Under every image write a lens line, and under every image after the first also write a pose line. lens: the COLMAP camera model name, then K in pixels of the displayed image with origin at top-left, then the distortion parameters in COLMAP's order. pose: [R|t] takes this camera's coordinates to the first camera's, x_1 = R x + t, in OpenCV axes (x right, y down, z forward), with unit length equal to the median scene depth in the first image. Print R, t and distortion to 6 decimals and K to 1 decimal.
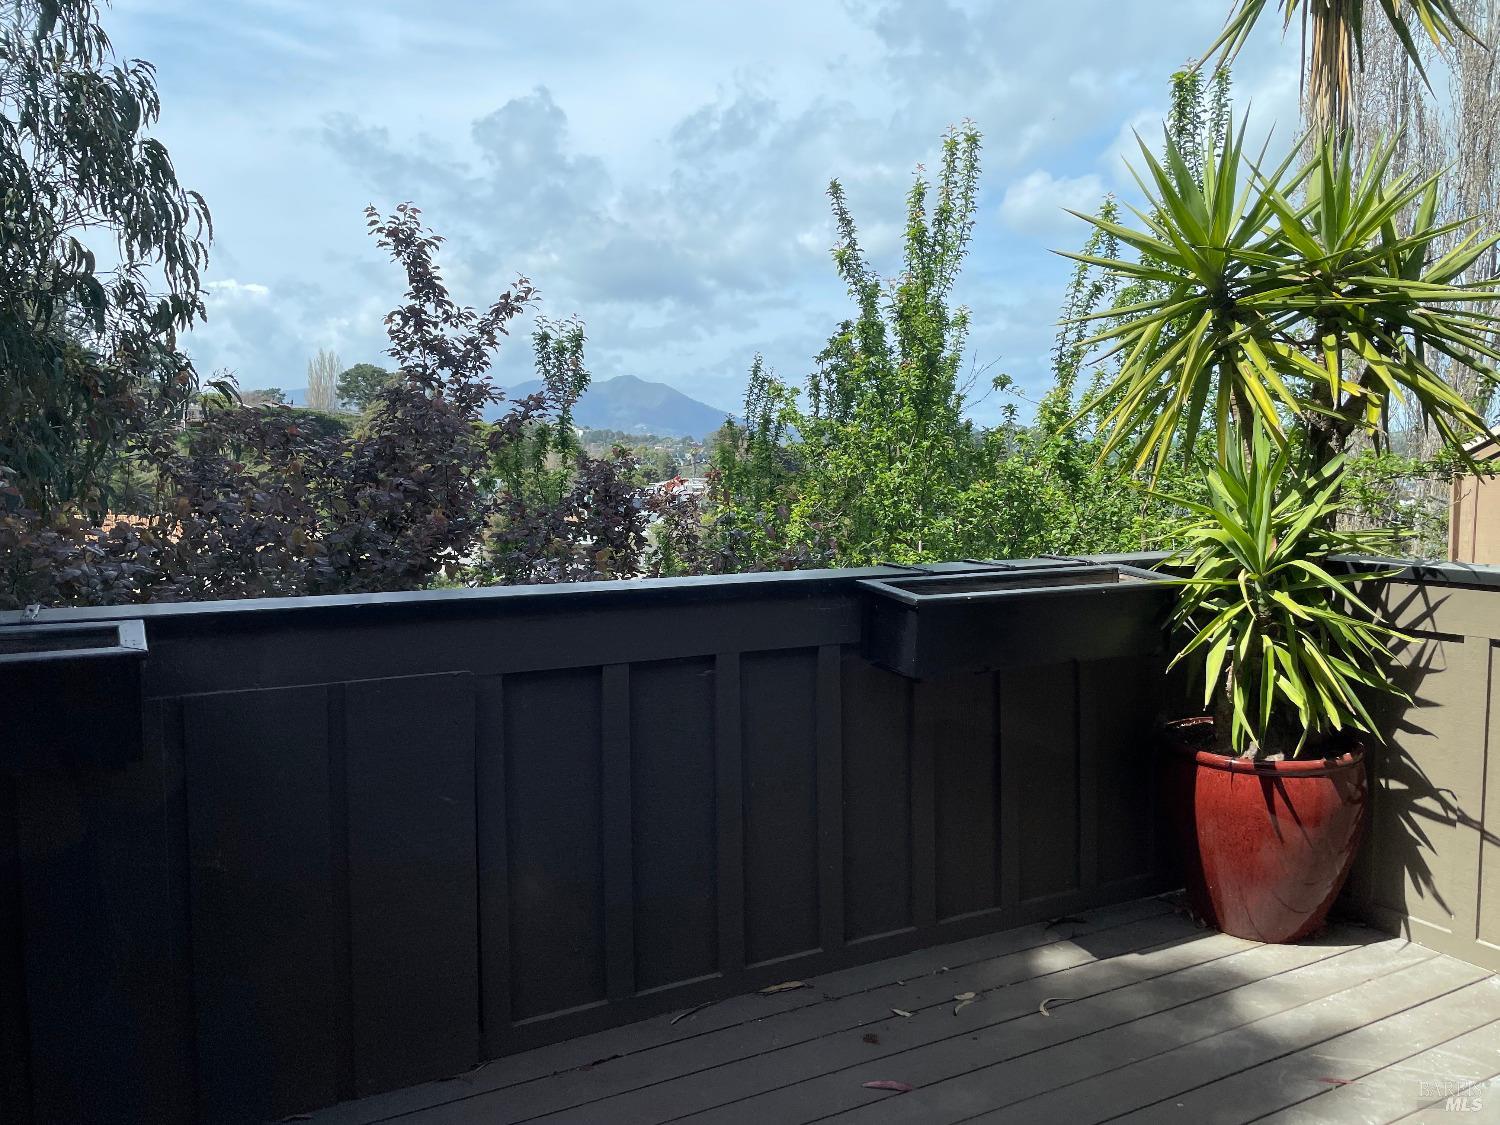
lens RADIAL K [[1129.6, 0, 747.9], [0, 1129.6, 563.6], [0, 0, 1]] dist [0.059547, -0.007740]
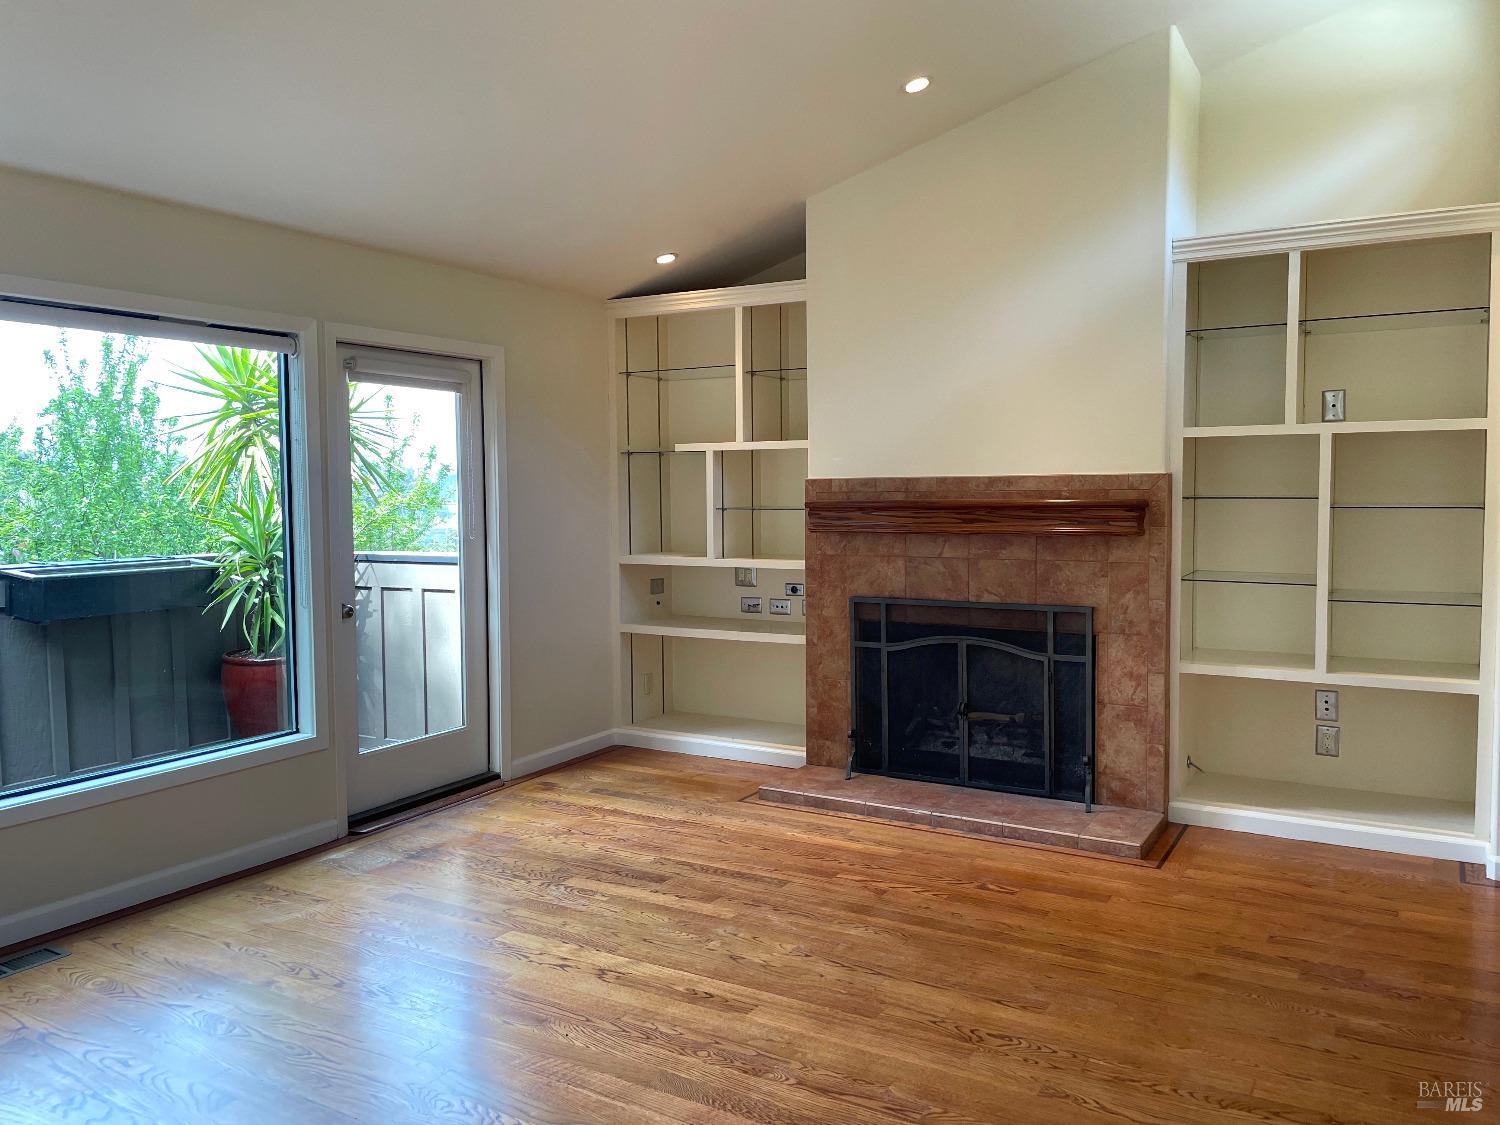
lens RADIAL K [[1129.6, 0, 749.5], [0, 1129.6, 568.7], [0, 0, 1]] dist [0.059547, -0.007740]
pose [[0.865303, -0.024784, 0.500636, 0.180224], [0.030267, 0.999538, -0.002832, 0.048042], [-0.500335, 0.017603, 0.865653, -1.034534]]
